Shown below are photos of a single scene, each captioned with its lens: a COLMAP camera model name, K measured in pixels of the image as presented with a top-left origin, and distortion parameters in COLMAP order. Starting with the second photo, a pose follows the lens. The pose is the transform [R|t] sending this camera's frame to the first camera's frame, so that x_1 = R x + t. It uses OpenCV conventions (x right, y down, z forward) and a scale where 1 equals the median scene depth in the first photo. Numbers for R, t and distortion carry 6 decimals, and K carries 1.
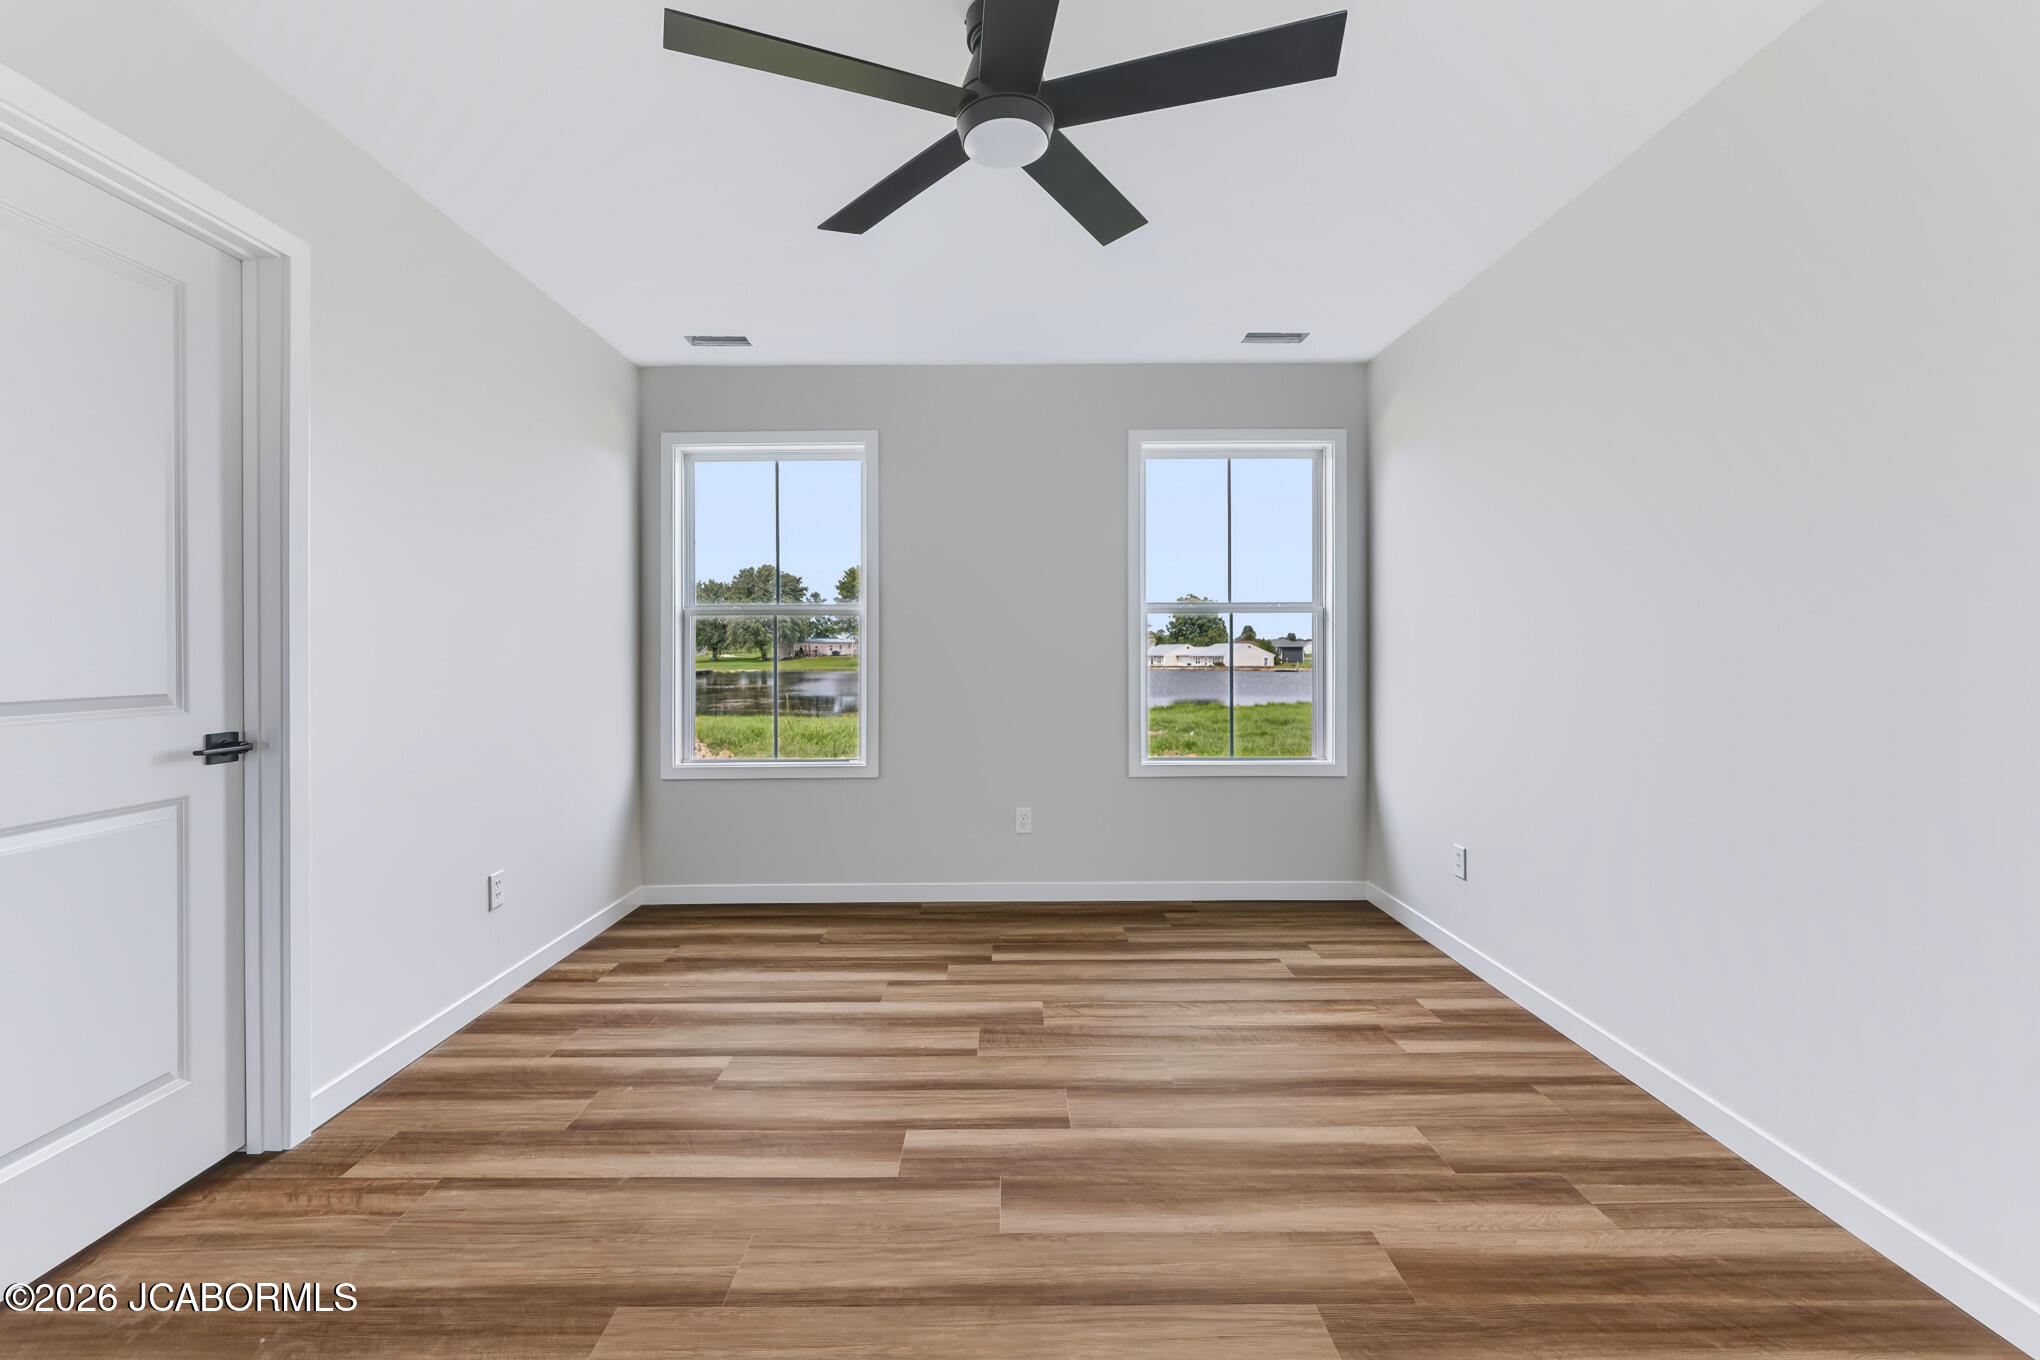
lens RADIAL K [[809.3, 0, 1015.9], [0, 809.3, 657.2], [0, 0, 1]] dist [0.000432, -0.000255]
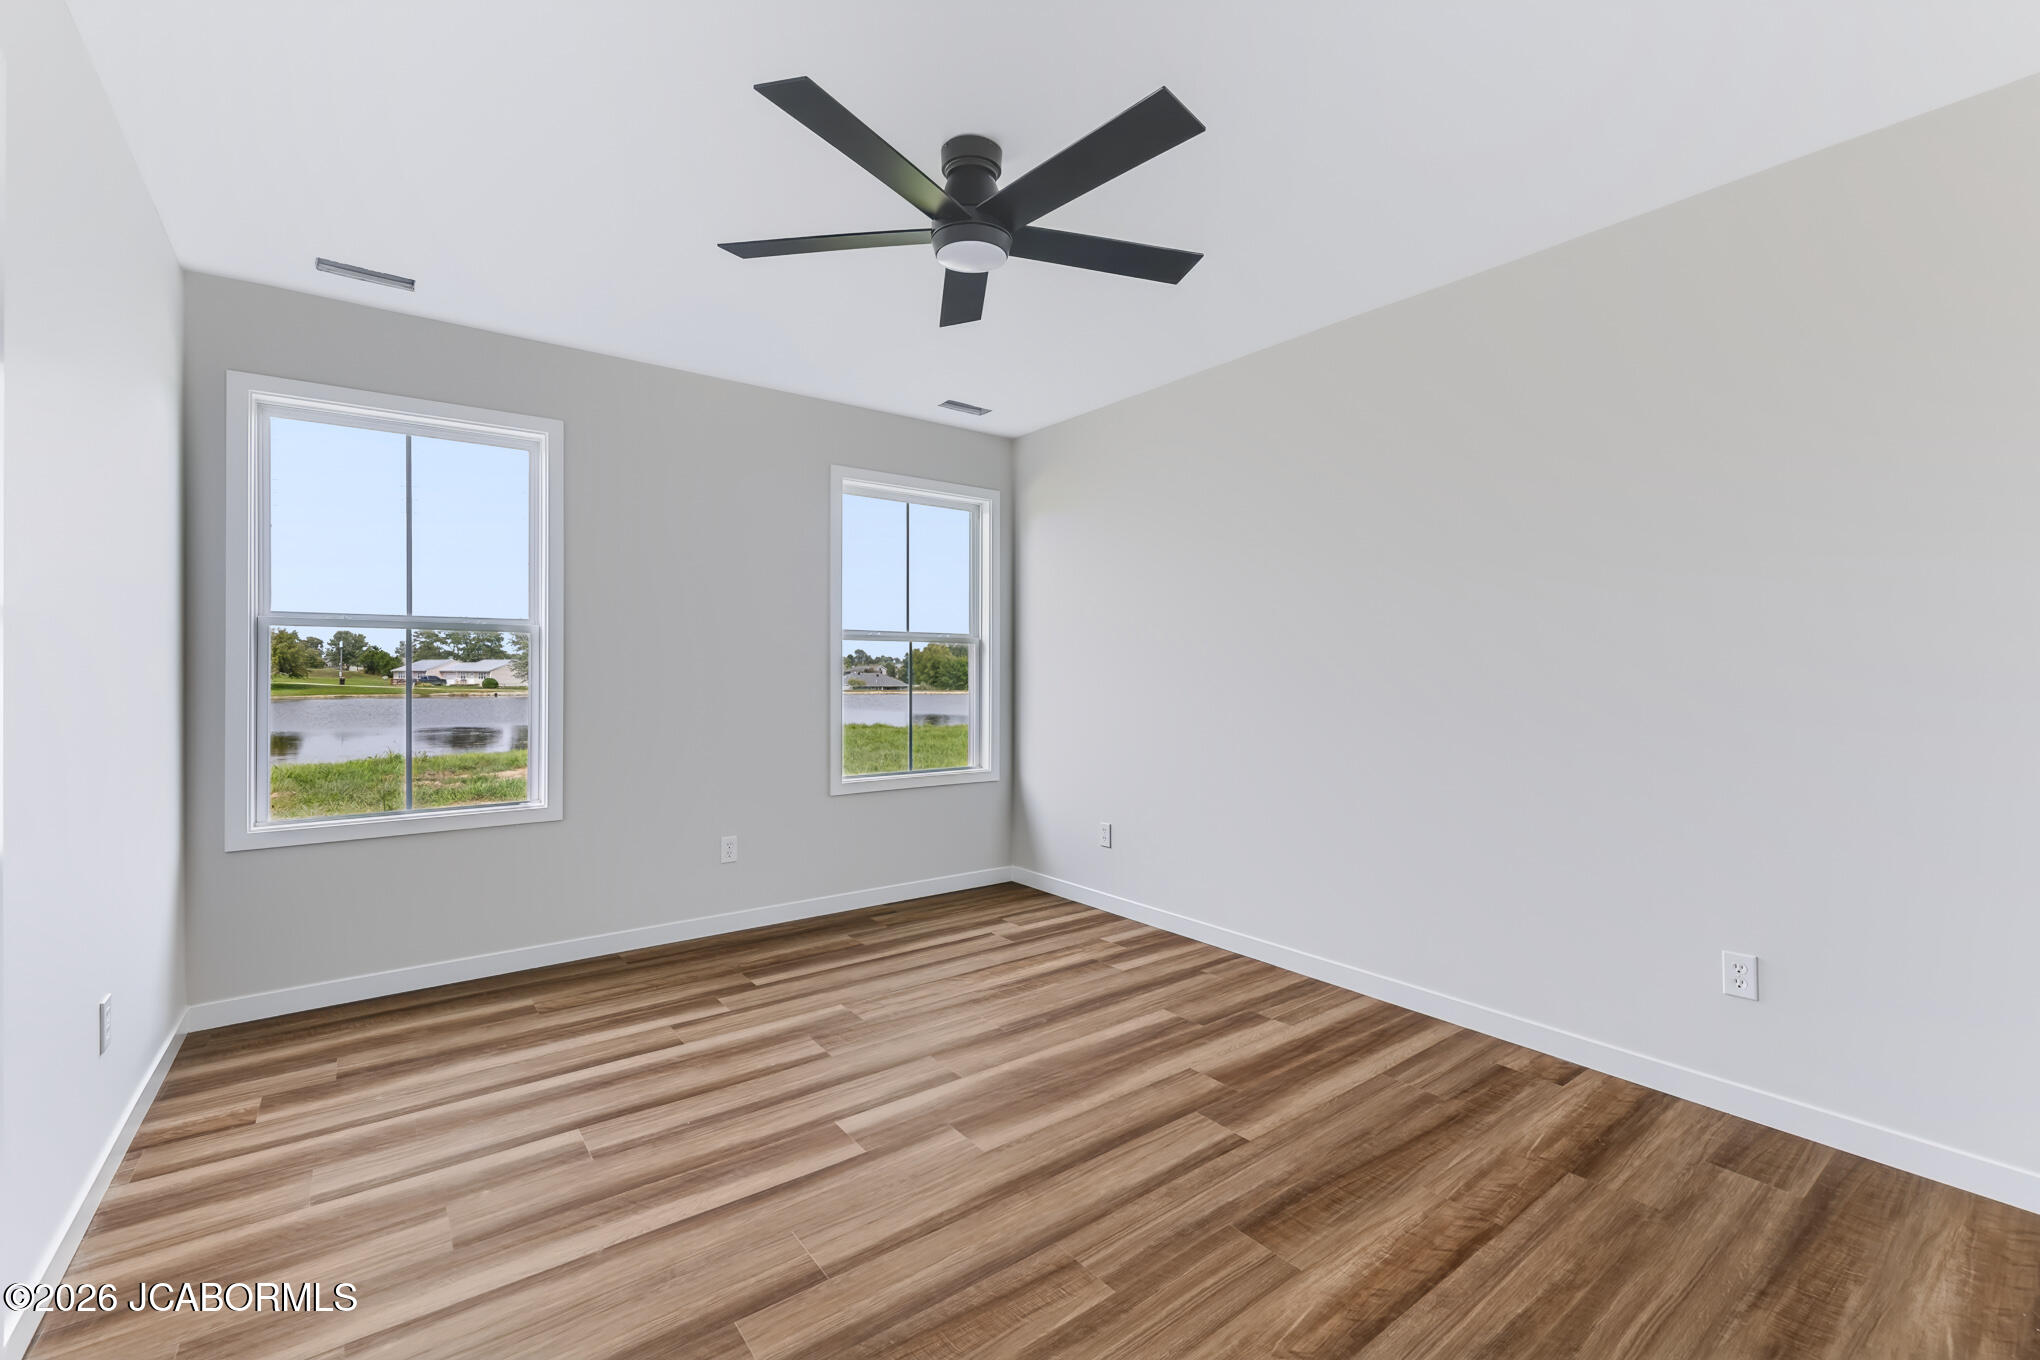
lens RADIAL K [[848.2, 0, 1020.0], [0, 848.2, 680.0], [0, 0, 1]] dist [-0.000189, -0.000167]
pose [[0.800039, -0.000089, 0.599948, -0.437308], [0.000562, 1.000000, -0.000602, -0.001098], [-0.599948, 0.000818, 0.800039, -0.034686]]
